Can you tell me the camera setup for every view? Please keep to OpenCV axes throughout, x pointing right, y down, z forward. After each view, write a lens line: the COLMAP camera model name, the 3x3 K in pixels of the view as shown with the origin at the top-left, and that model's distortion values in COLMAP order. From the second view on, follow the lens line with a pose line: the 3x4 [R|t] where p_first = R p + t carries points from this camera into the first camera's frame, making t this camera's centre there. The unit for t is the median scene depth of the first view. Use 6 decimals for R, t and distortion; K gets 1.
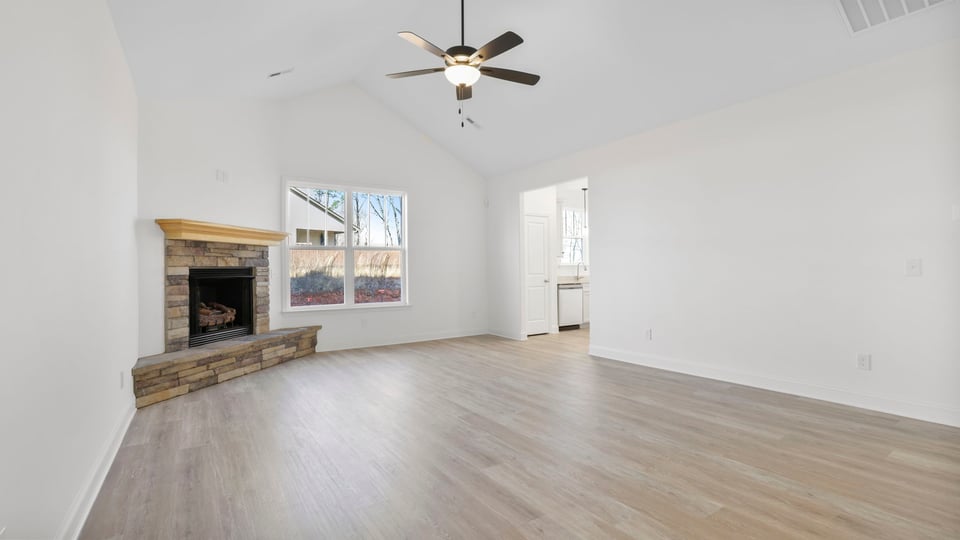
lens RADIAL K [[438.4, 0, 482.7], [0, 438.4, 273.1], [0, 0, 1]] dist [-0.034362, 0.013474]
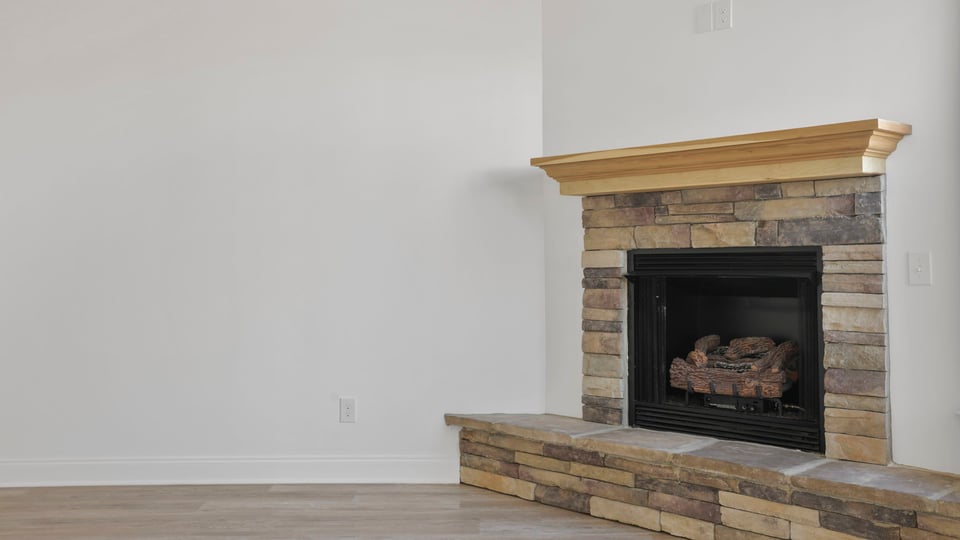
lens RADIAL K [[918.7, 0, 479.0], [0, 918.7, 253.2], [0, 0, 1]] dist [0.026841, 0.028429]
pose [[-0.557482, 0.003425, -0.830182, 0.208371], [0.004568, 0.999989, 0.001058, -0.011995], [0.830177, -0.003203, -0.557491, 1.308214]]
